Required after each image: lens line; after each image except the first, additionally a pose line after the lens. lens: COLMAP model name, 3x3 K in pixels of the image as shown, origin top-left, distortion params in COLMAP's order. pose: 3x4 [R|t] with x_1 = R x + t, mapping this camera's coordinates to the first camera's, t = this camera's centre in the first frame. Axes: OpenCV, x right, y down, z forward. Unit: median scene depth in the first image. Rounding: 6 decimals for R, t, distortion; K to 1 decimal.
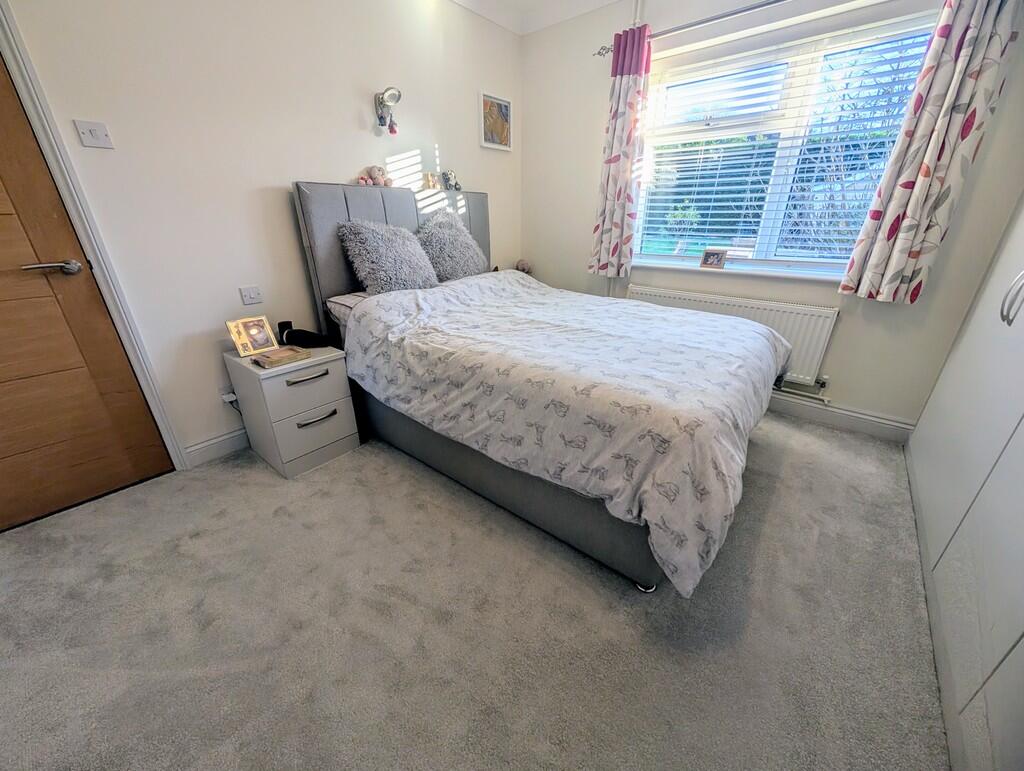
lens RADIAL K [[385.9, 0, 513.9], [0, 385.9, 381.4], [0, 0, 1]] dist [-0.000584, -0.000405]
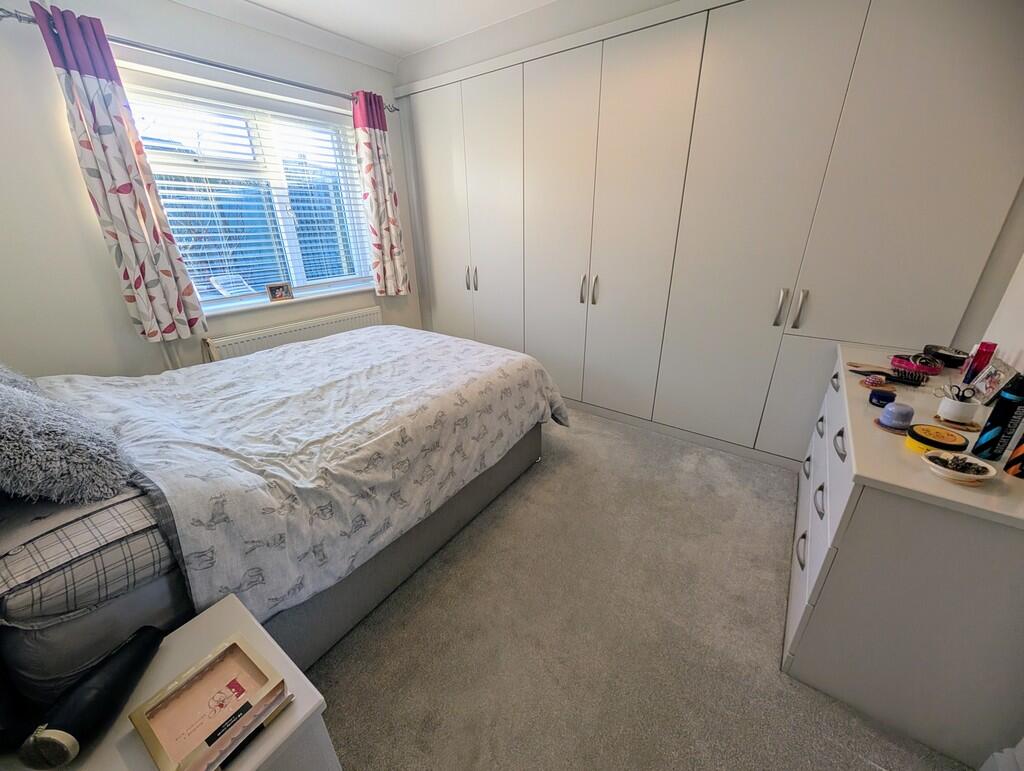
lens RADIAL K [[385.9, 0, 513.9], [0, 385.9, 381.4], [0, 0, 1]] dist [-0.000584, -0.000405]
pose [[-0.067611, -0.380800, 0.922182, -0.869611], [0.405534, 0.834011, 0.374123, -0.358680], [-0.911576, 0.399271, 0.098040, 0.588762]]
